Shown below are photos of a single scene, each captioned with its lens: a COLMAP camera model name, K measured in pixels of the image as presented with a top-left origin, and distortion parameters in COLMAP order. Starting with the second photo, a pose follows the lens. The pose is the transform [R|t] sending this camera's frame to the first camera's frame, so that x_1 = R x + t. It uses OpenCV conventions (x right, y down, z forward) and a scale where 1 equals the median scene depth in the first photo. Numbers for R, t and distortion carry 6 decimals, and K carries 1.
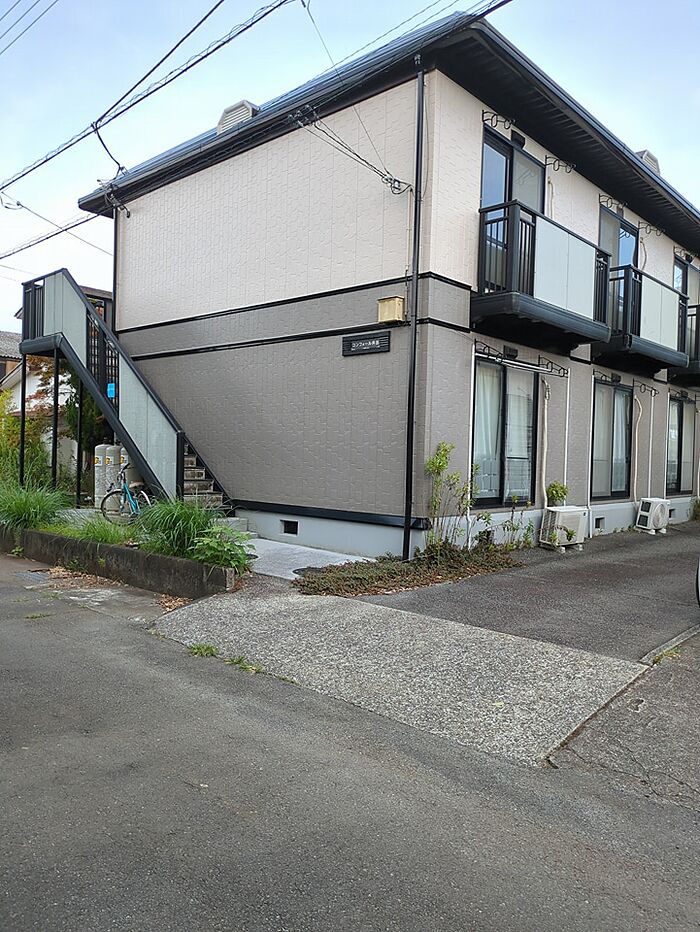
lens RADIAL K [[698.4, 0, 349.5], [0, 698.4, 467.4], [0, 0, 1]] dist [0.051863, -0.020036]
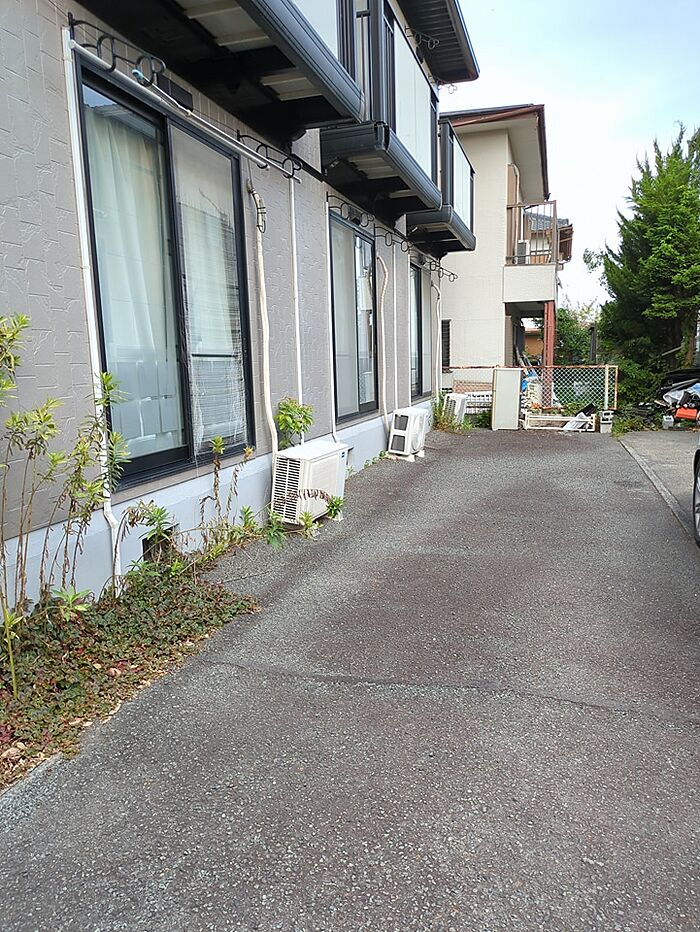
lens RADIAL K [[698.4, 0, 348.3], [0, 698.4, 470.1], [0, 0, 1]] dist [0.051863, -0.020036]
pose [[0.901734, -0.119496, 0.415447, 0.116374], [0.063200, 0.987151, 0.146761, -0.000768], [-0.427646, -0.106083, 0.897700, 0.531235]]
